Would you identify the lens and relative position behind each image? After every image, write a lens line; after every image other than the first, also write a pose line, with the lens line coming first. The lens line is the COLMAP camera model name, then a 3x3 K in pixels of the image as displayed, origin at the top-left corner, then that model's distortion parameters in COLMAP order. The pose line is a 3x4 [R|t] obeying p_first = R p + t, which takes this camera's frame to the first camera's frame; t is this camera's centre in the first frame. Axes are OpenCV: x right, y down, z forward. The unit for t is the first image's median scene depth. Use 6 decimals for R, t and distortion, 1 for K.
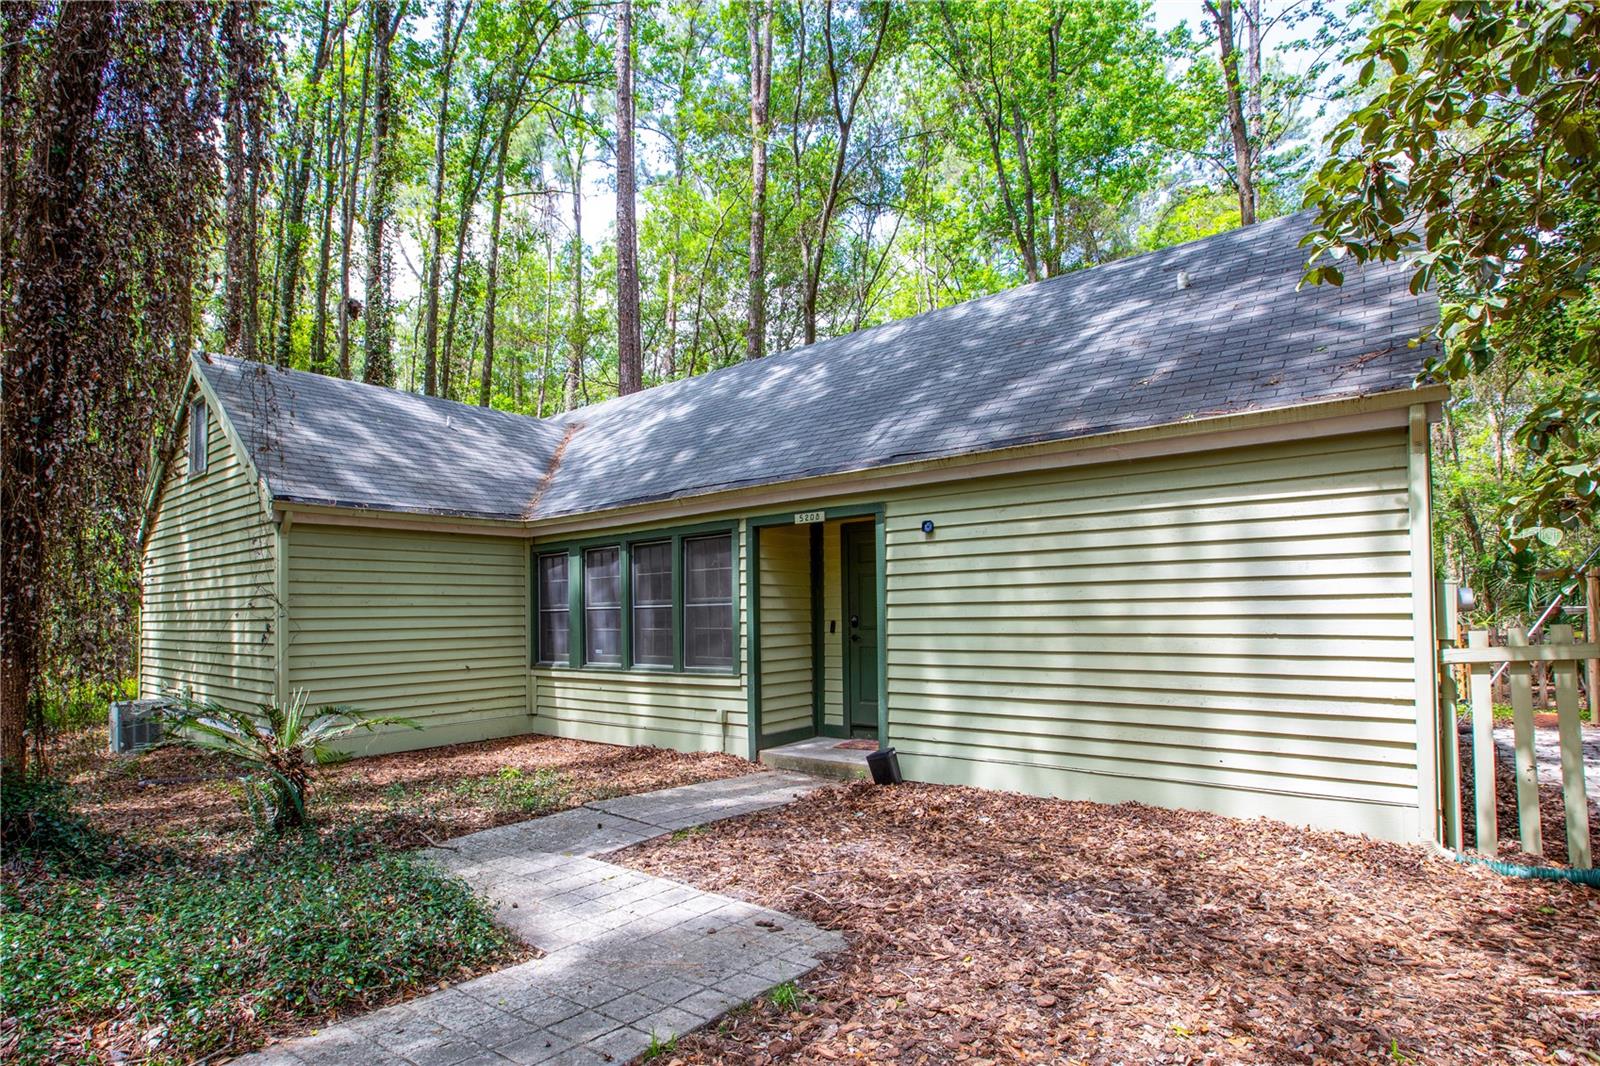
lens RADIAL K [[852.2, 0, 795.8], [0, 852.2, 578.4], [0, 0, 1]] dist [-0.027927, 0.001968]
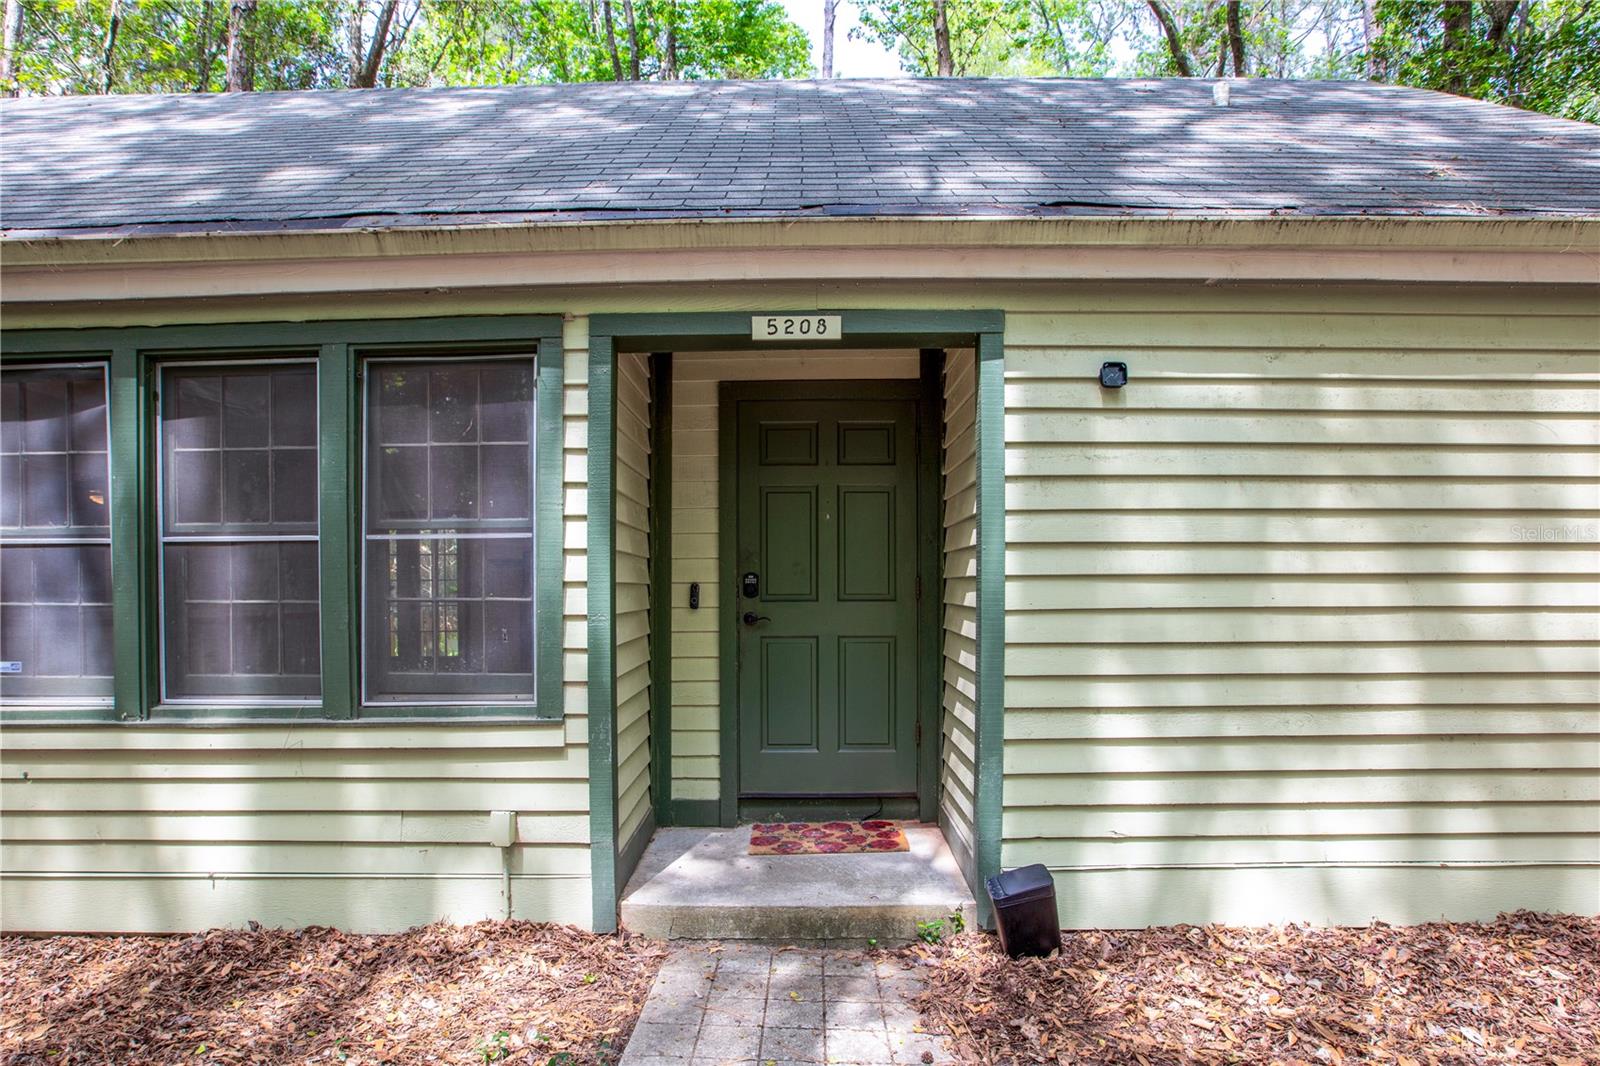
lens RADIAL K [[852.2, 0, 803.5], [0, 852.2, 592.6], [0, 0, 1]] dist [-0.027927, 0.001968]
pose [[0.789470, 0.009054, 0.613722, -0.217267], [-0.034638, 0.998955, 0.029820, 0.041059], [-0.612810, -0.044800, 0.788959, 0.627569]]
